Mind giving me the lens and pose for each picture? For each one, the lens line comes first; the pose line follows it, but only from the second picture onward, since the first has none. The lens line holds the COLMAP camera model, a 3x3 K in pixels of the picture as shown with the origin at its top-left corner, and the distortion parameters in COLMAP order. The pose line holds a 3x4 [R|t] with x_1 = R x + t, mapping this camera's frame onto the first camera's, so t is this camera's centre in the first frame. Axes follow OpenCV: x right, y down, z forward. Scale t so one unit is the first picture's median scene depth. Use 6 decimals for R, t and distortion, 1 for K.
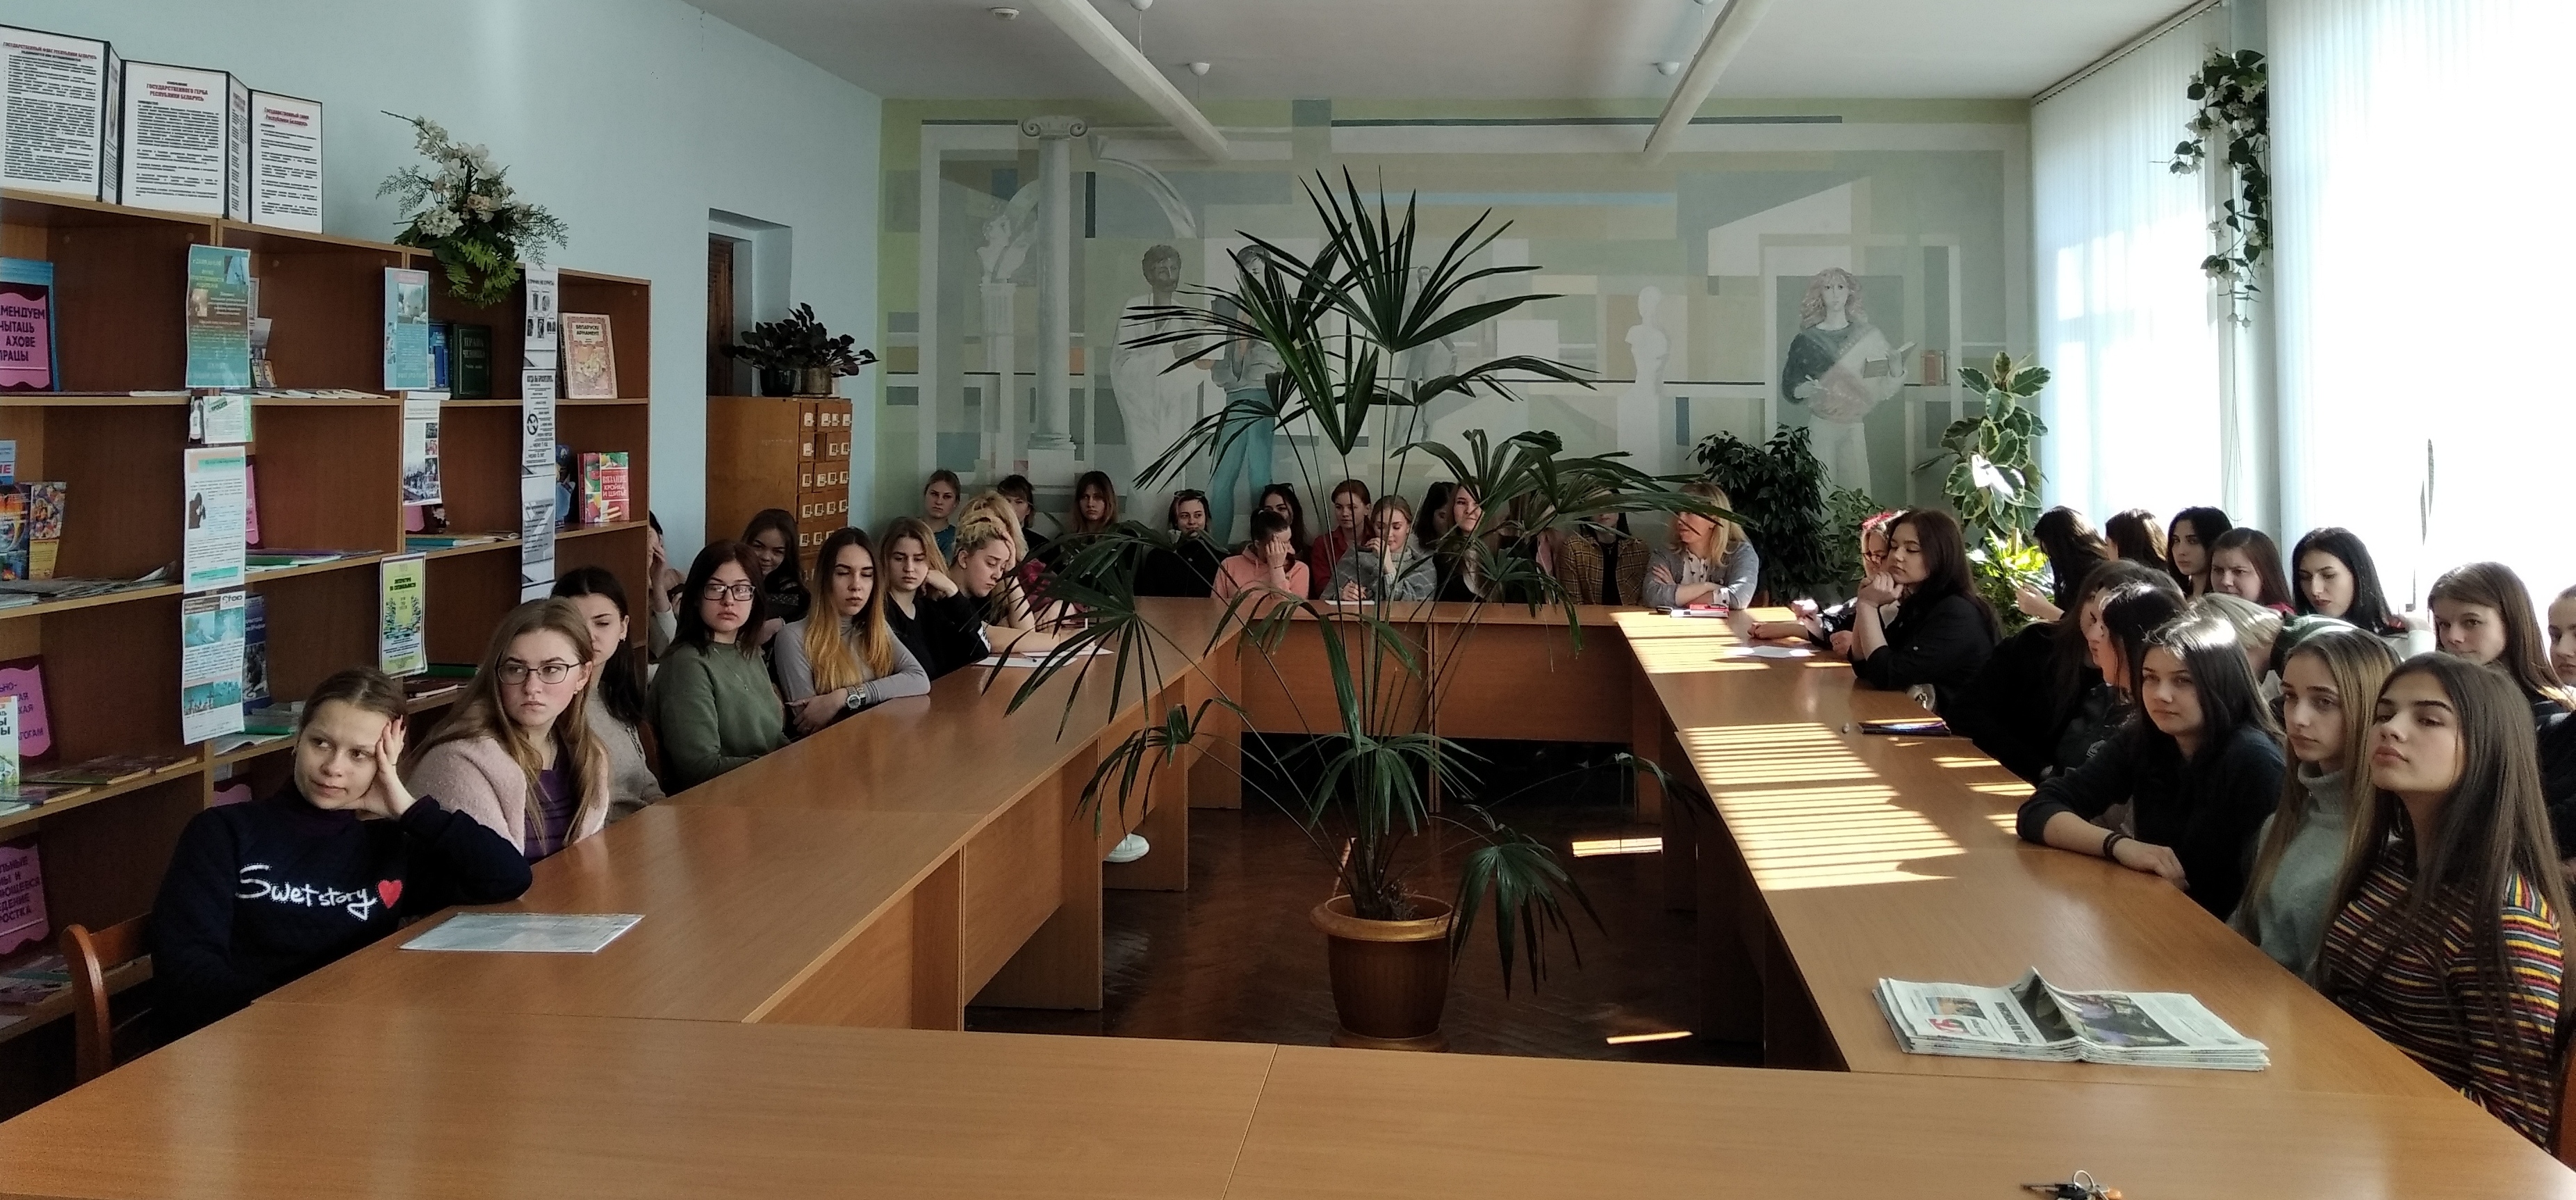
lens RADIAL K [[2265.2, 0, 1283.8], [0, 2265.2, 511.2], [0, 0, 1]] dist [0.006874, -0.003061]
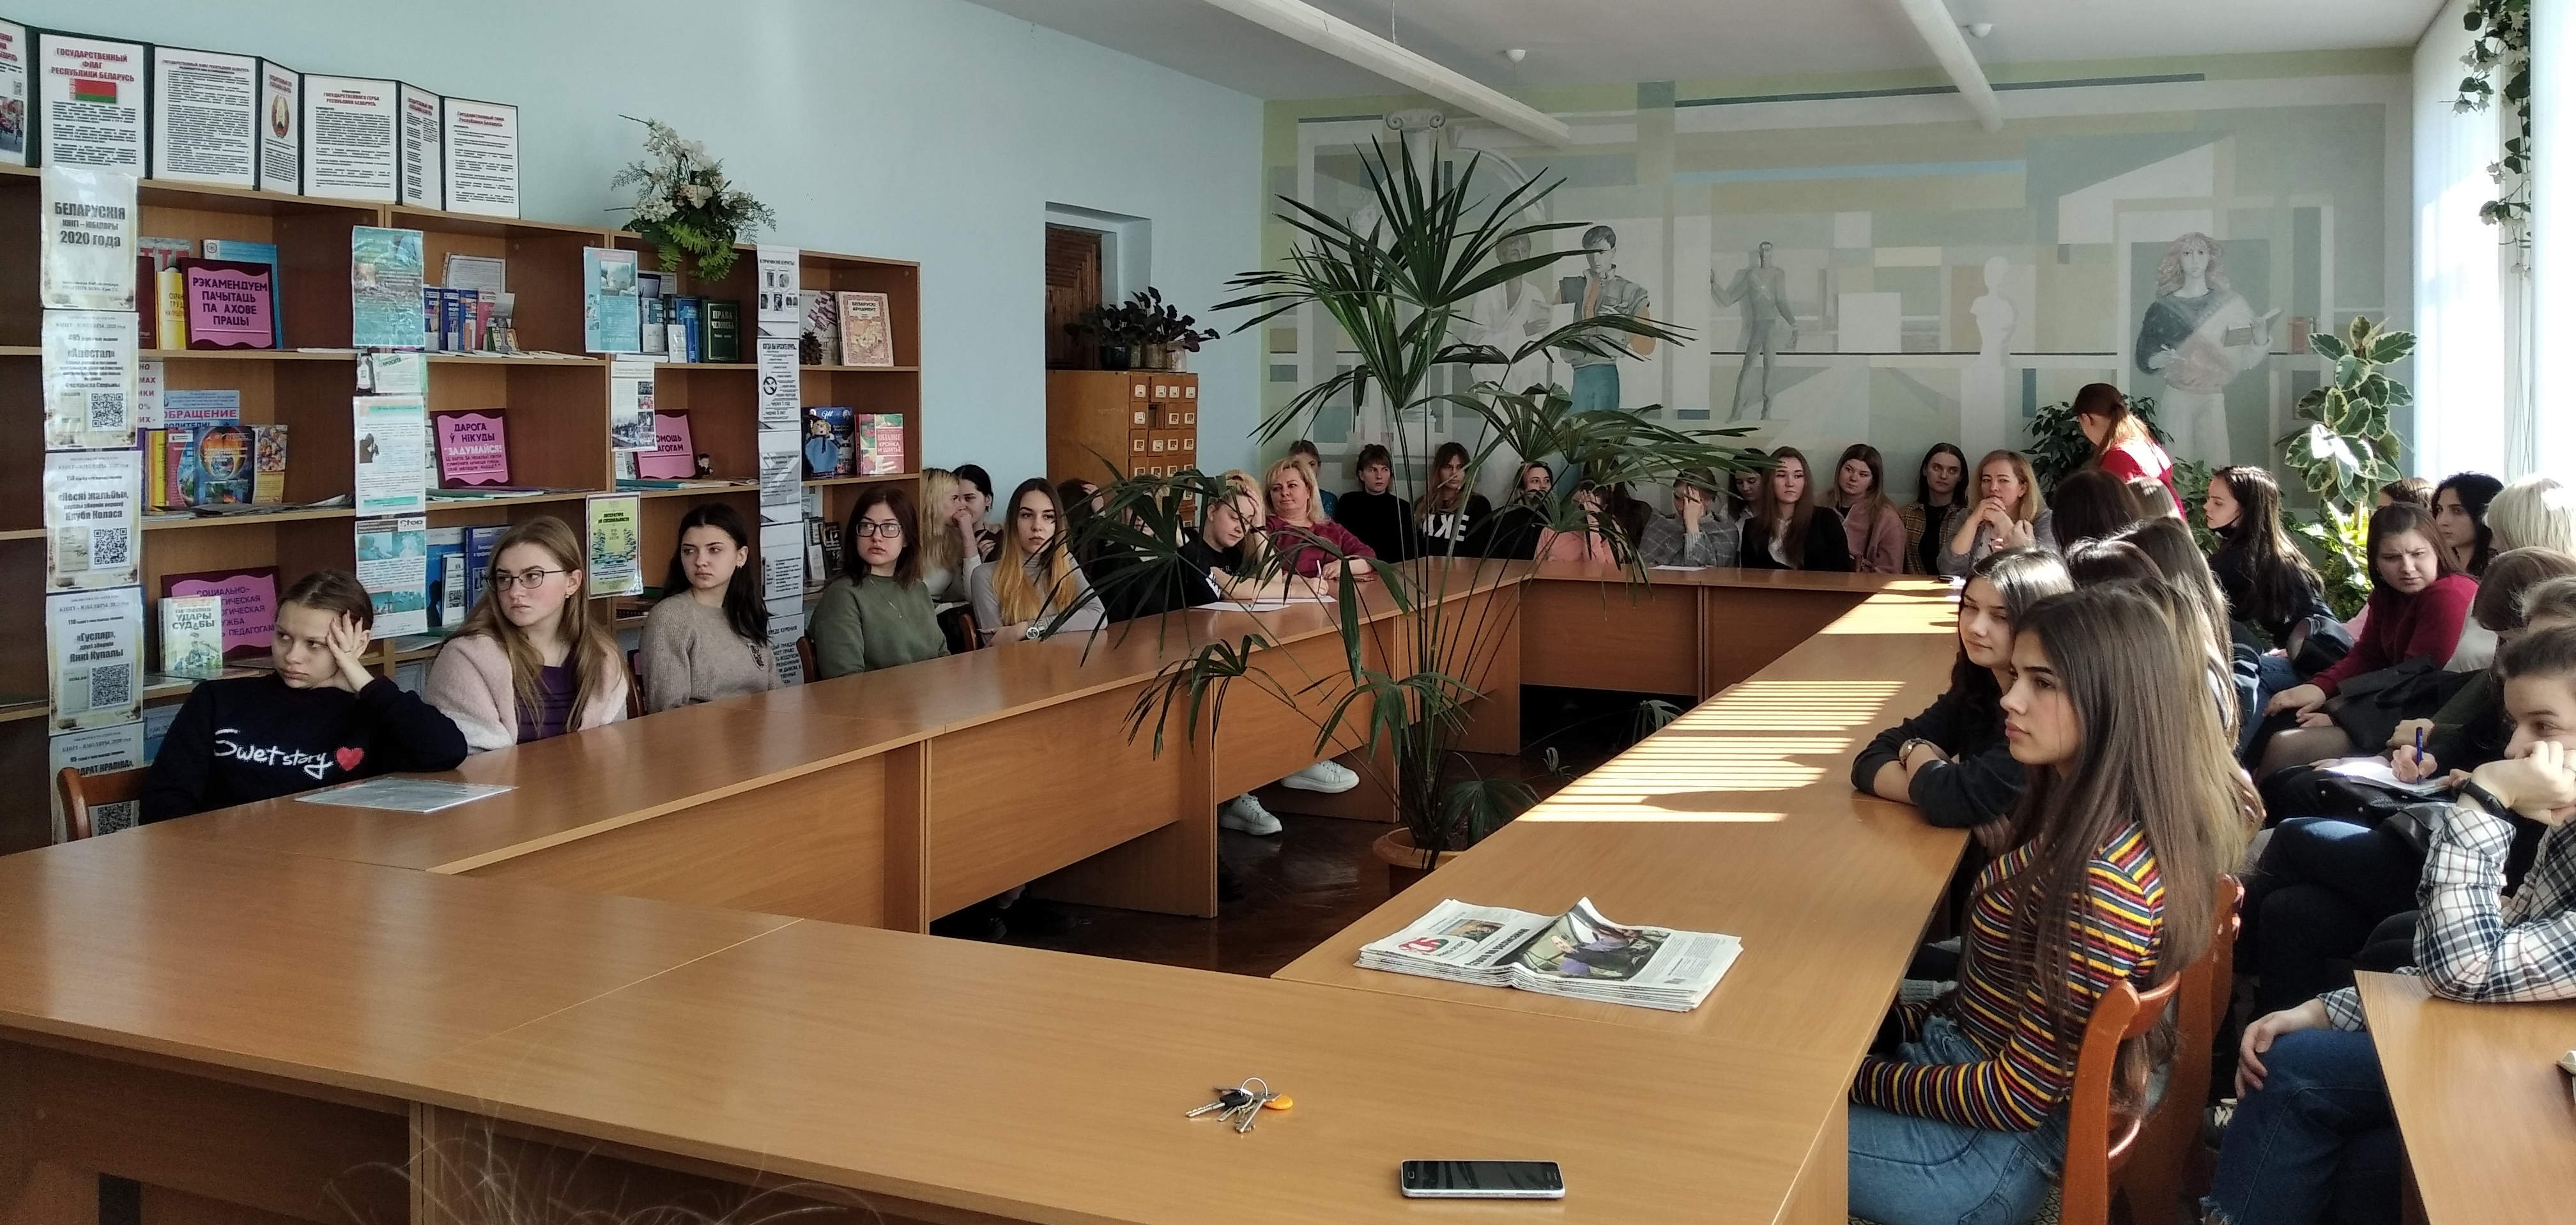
lens RADIAL K [[2067.9, 0, 1288.0], [0, 2067.9, 612.5], [0, 0, 1]] dist [0.034295, -0.075015]
pose [[0.958355, 0.026663, -0.284333, 0.242345], [-0.010605, 0.998268, 0.057869, 0.014081], [0.285383, -0.052444, 0.956978, 0.059653]]
